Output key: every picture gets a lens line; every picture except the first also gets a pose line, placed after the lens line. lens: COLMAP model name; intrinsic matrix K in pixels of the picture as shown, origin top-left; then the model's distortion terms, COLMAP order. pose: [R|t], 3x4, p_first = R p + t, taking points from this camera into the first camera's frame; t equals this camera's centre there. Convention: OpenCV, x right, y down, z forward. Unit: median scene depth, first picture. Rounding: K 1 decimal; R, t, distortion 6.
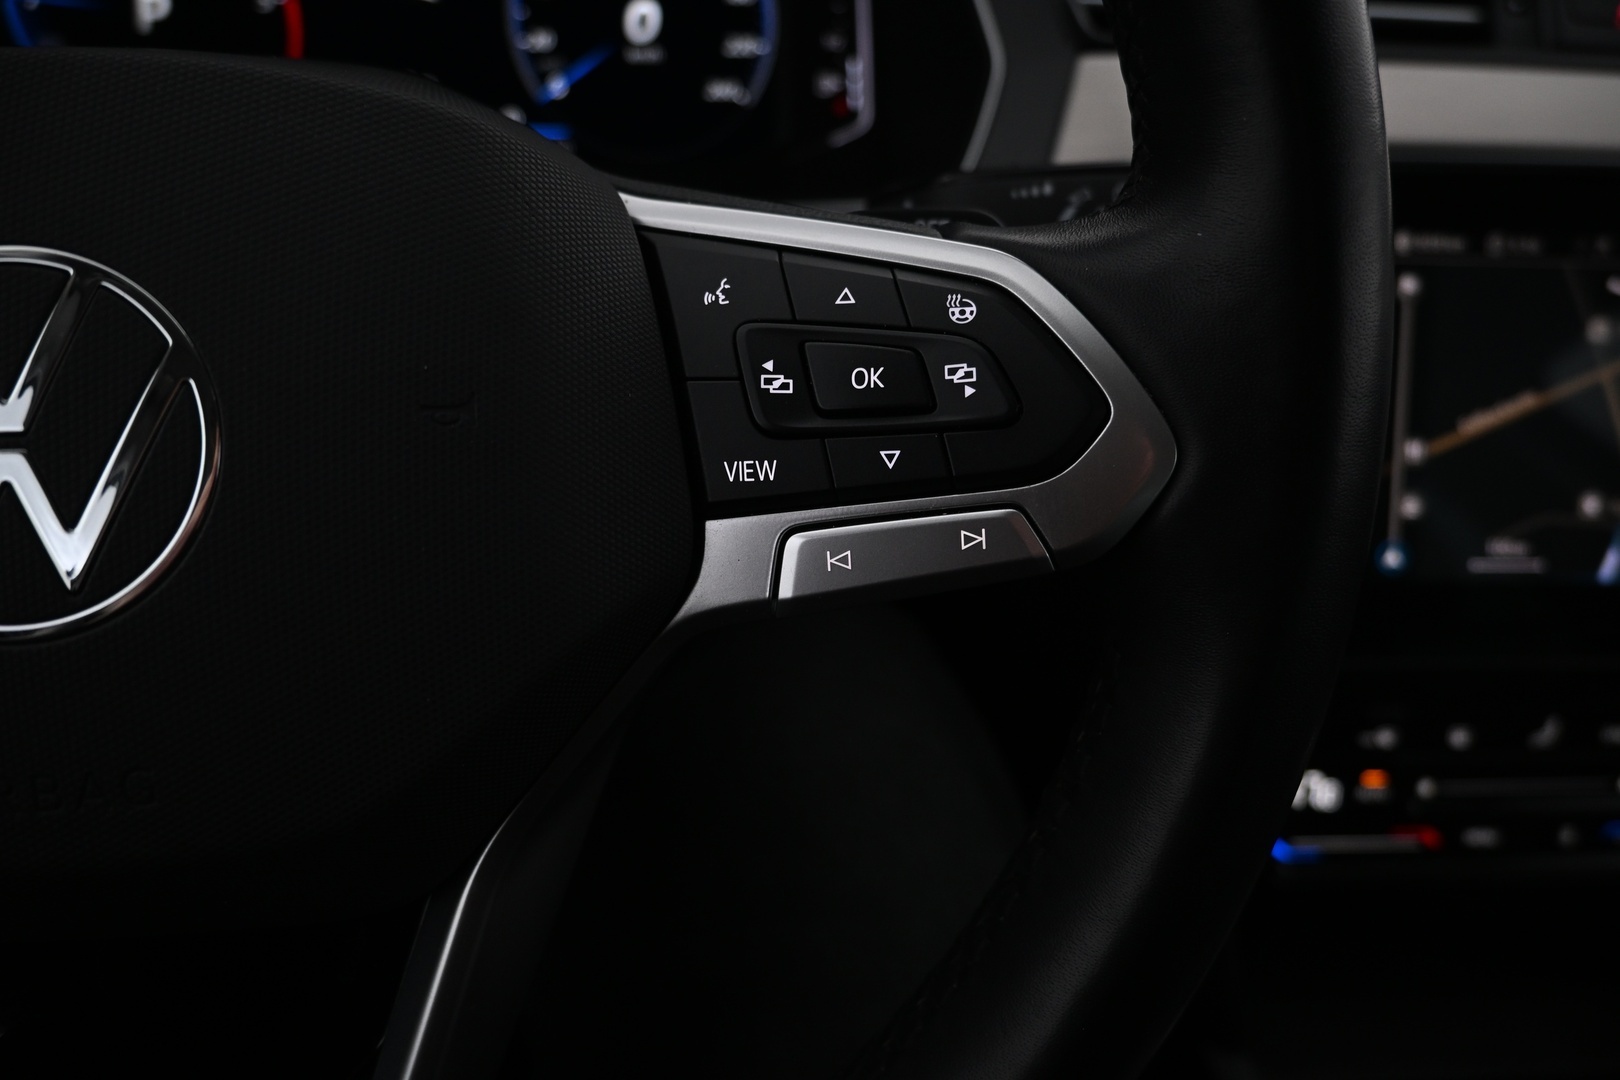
lens RADIAL K [[1094.0, 0, 802.8], [0, 1094.0, 529.7], [0, 0, 1]] dist [-0.020952, 0.009861]
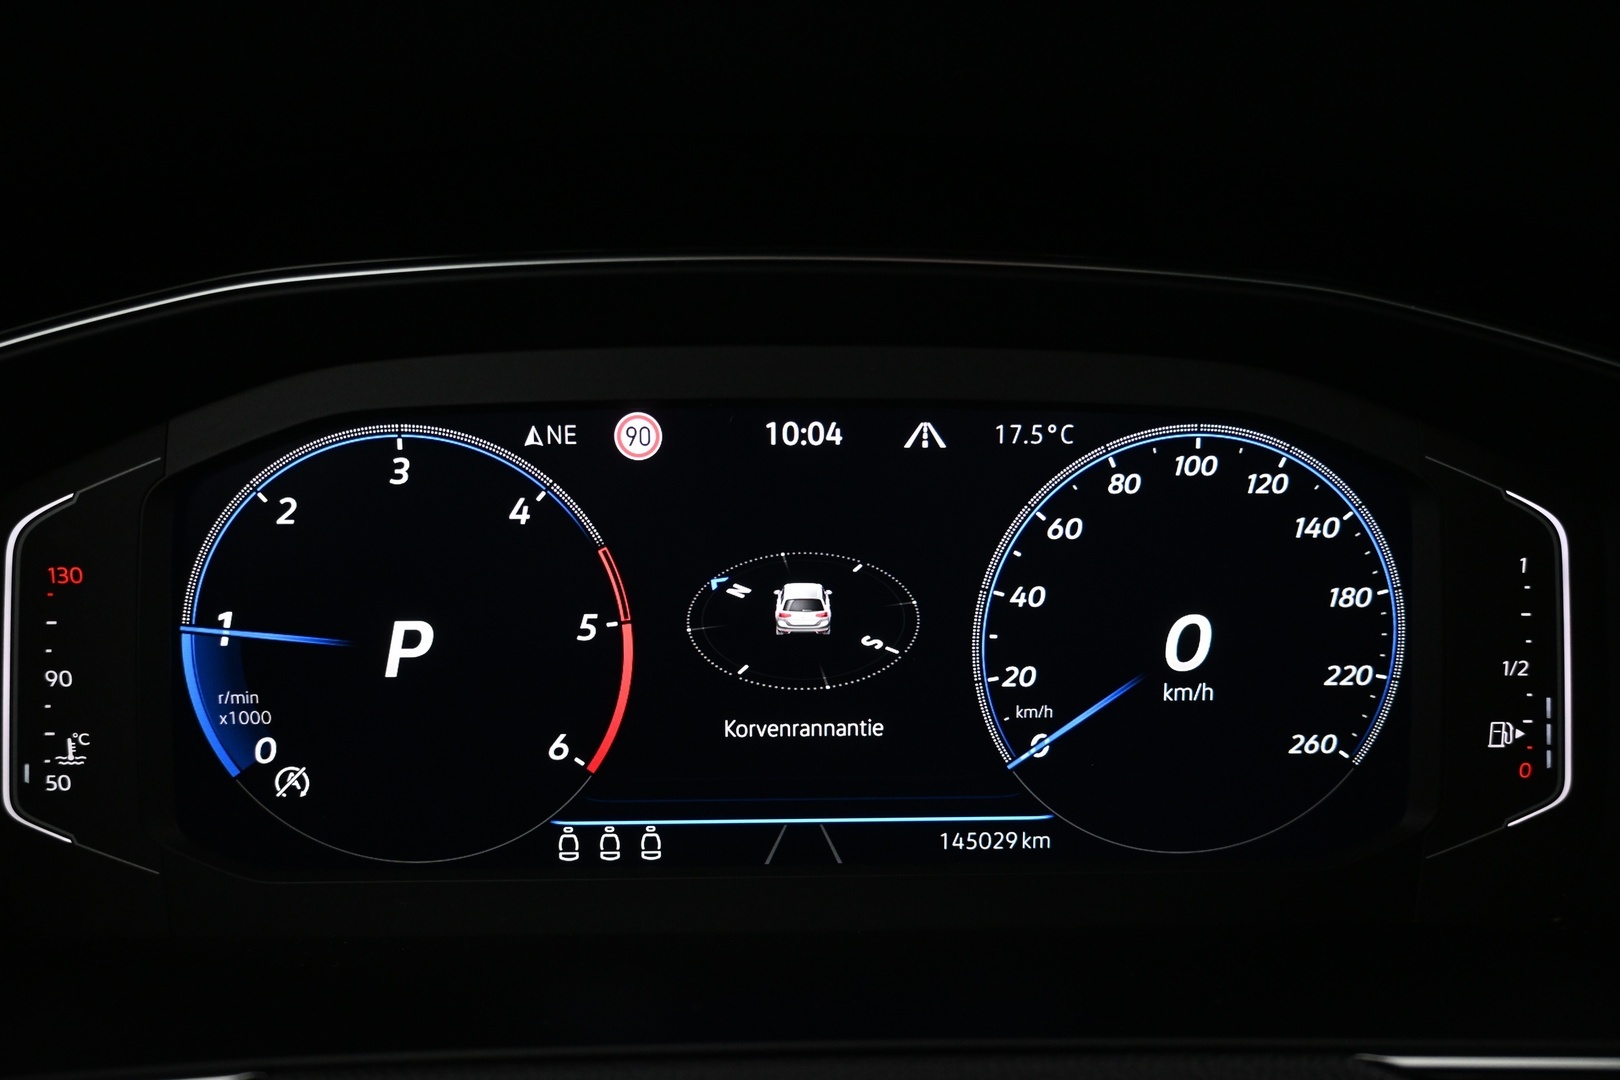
lens RADIAL K [[1131.7, 0, 810.2], [0, 1131.7, 539.3], [0, 0, 1]] dist [-0.006589, 0.004165]
pose [[0.994272, -0.030438, -0.102458, -0.625787], [-0.010659, 0.925579, -0.378405, -0.615302], [0.106351, 0.377330, 0.919952, 0.839786]]
